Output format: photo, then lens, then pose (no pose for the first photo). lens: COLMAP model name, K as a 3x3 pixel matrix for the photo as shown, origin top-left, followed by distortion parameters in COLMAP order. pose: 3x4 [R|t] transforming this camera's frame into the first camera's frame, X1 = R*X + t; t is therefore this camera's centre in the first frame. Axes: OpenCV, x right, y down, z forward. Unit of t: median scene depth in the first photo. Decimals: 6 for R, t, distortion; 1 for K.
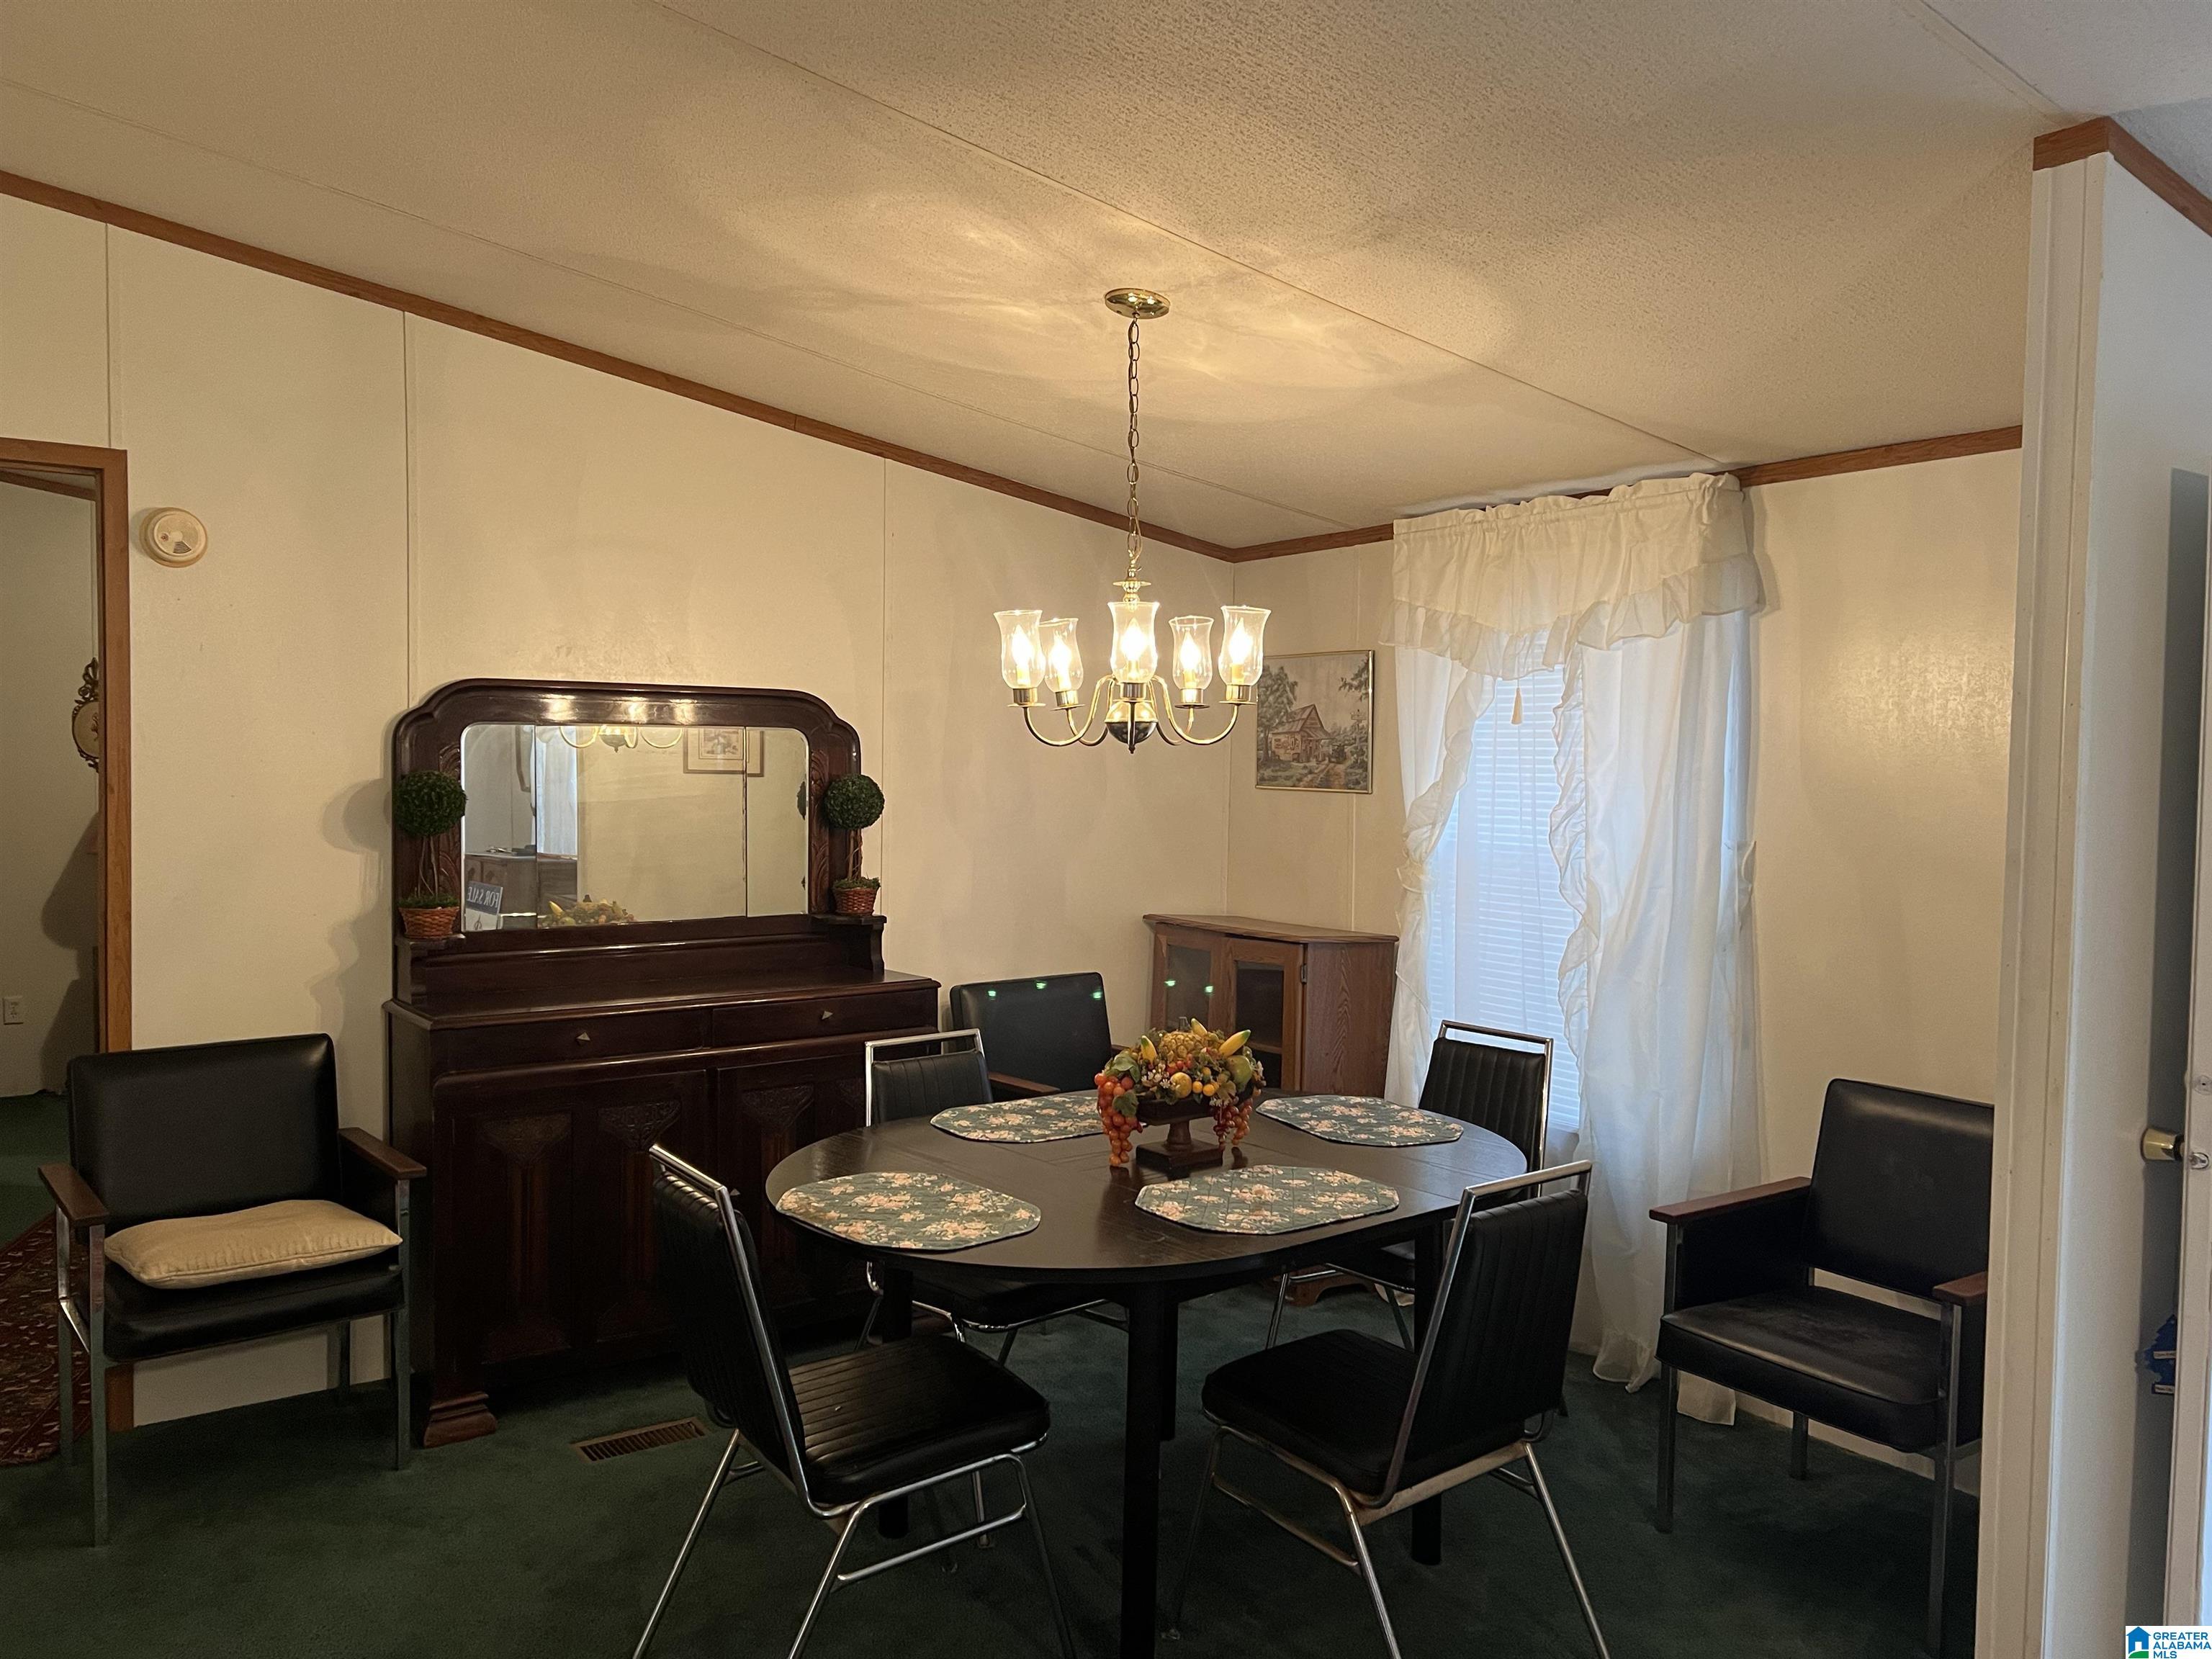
lens RADIAL K [[1645.2, 0, 1079.5], [0, 1645.2, 832.3], [0, 0, 1]] dist [0.128749, -0.171387]
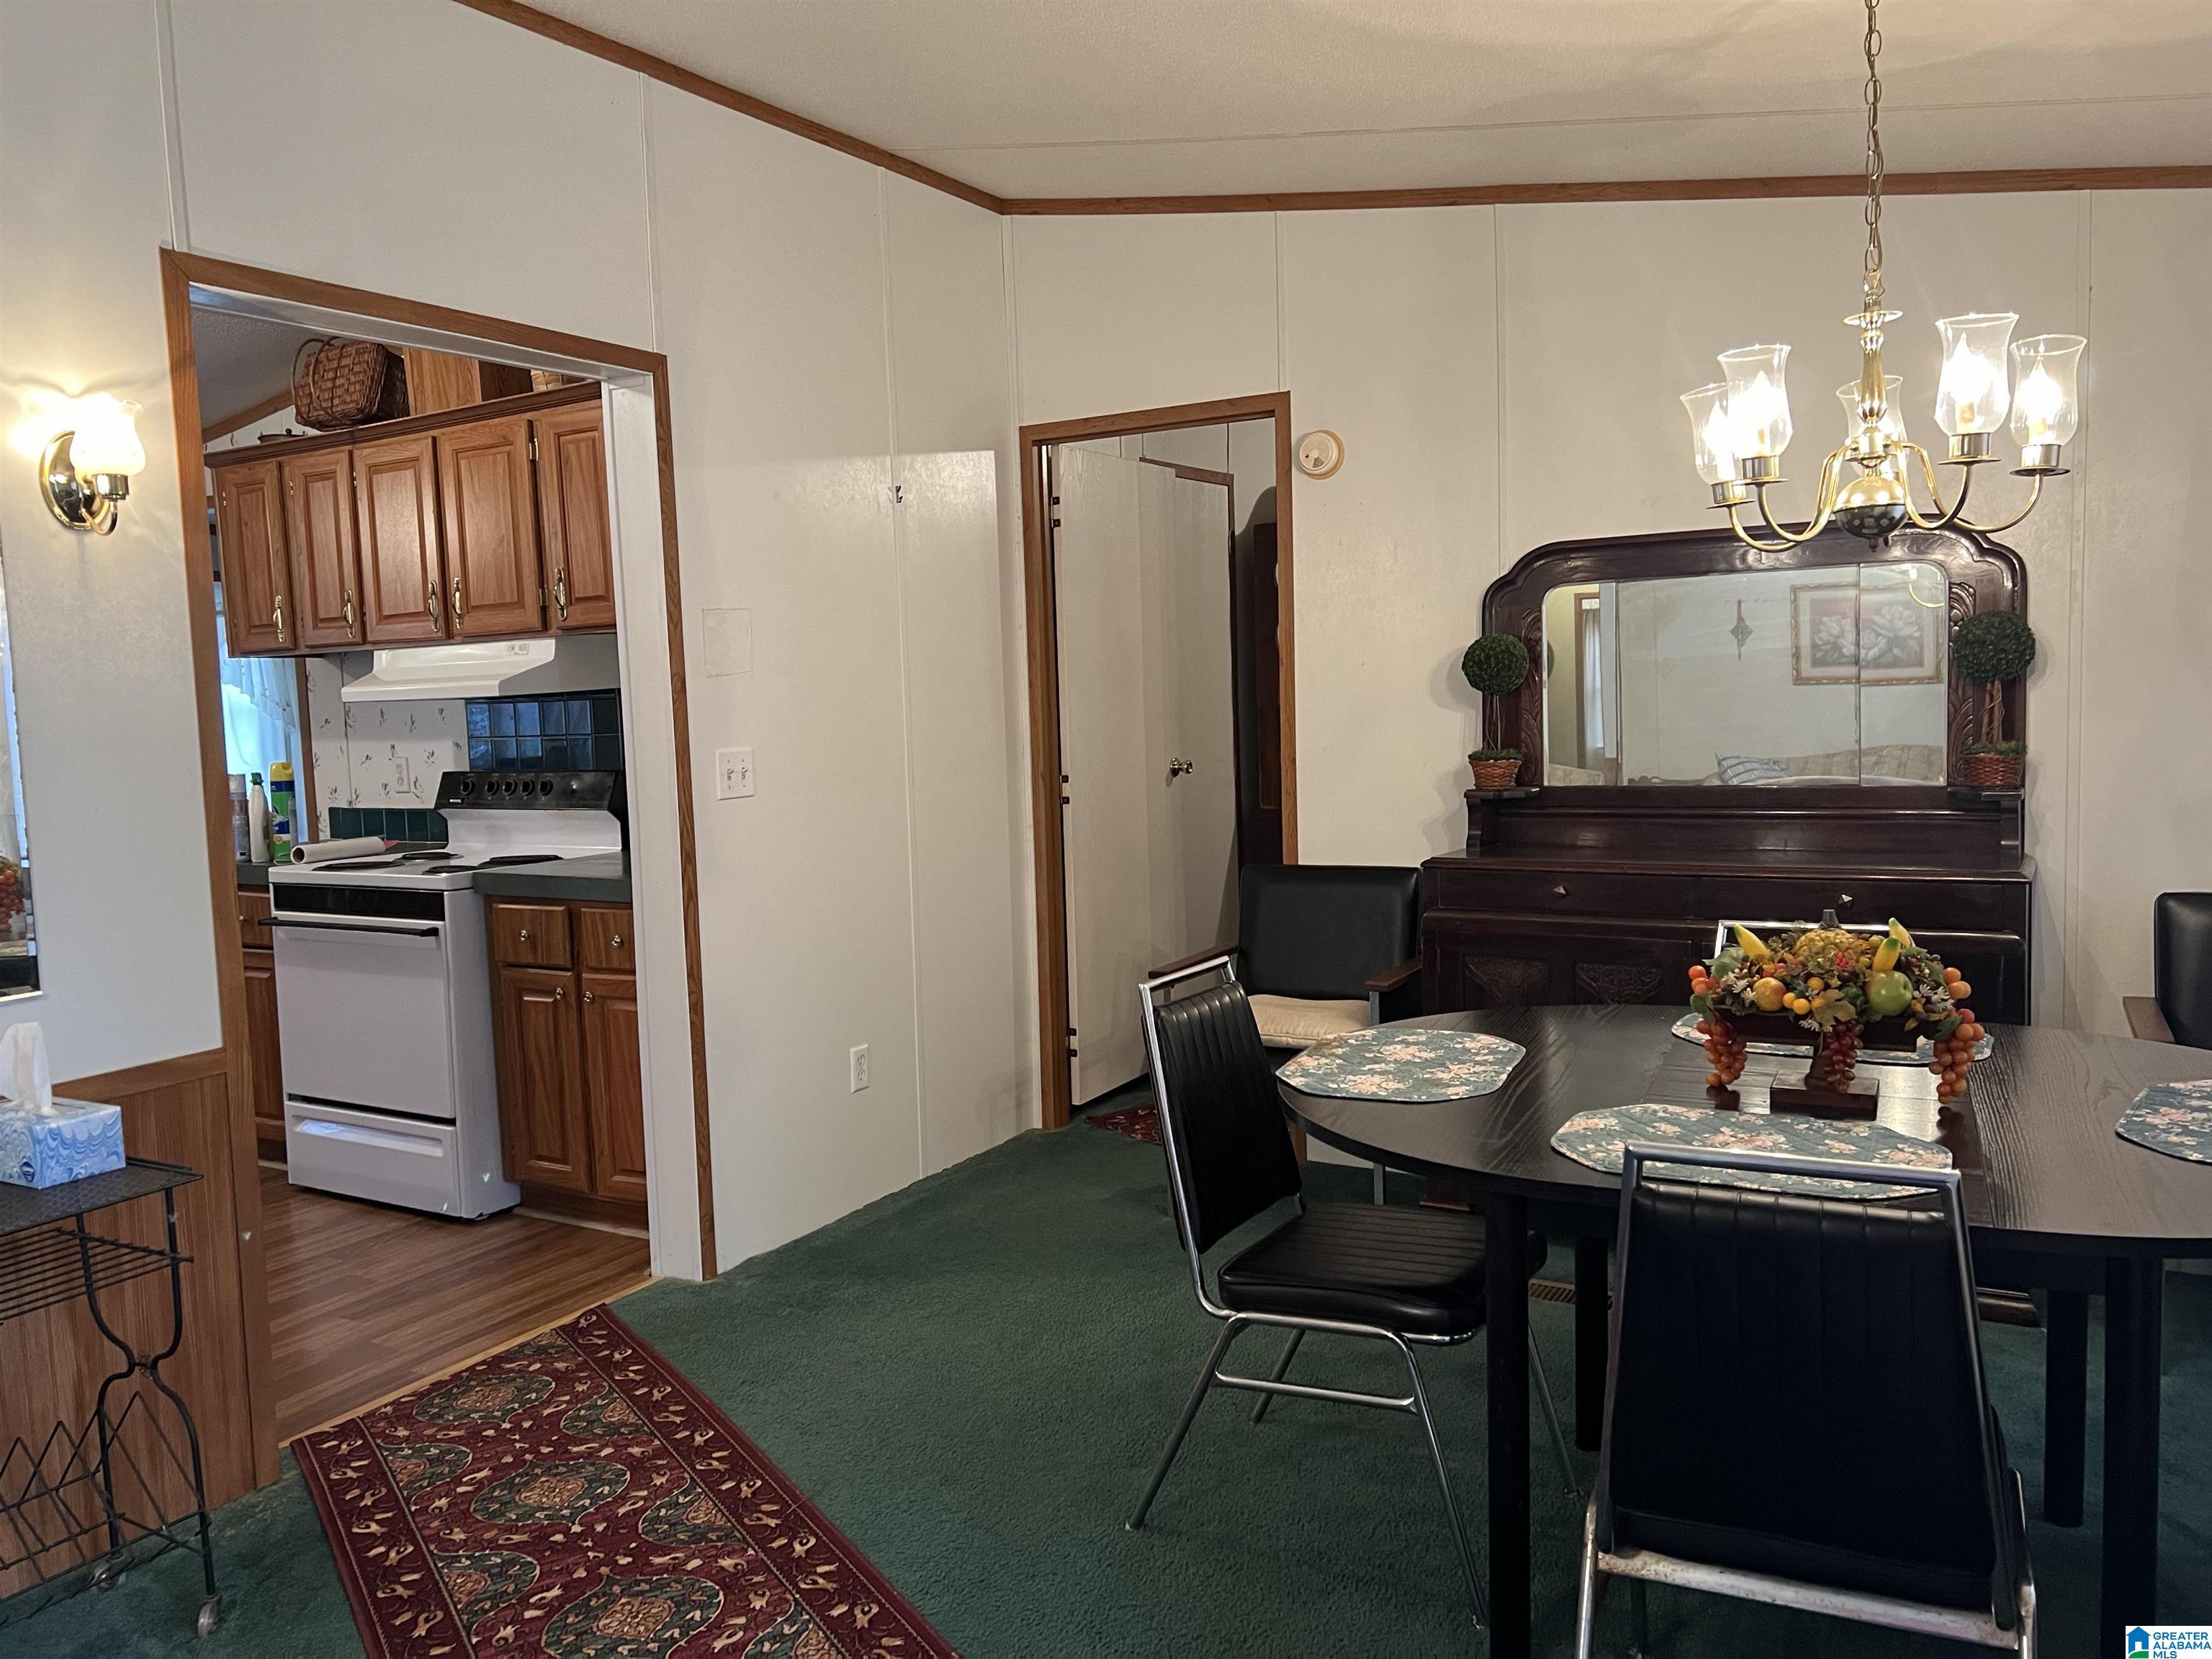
lens RADIAL K [[1652.8, 0, 1106.1], [0, 1652.8, 820.4], [0, 0, 1]] dist [0.032038, -0.013796]
pose [[0.411275, 0.047448, -0.910276, 0.525508], [-0.000665, 0.998660, 0.051755, 0.030811], [0.911511, -0.020680, 0.410755, 0.355778]]
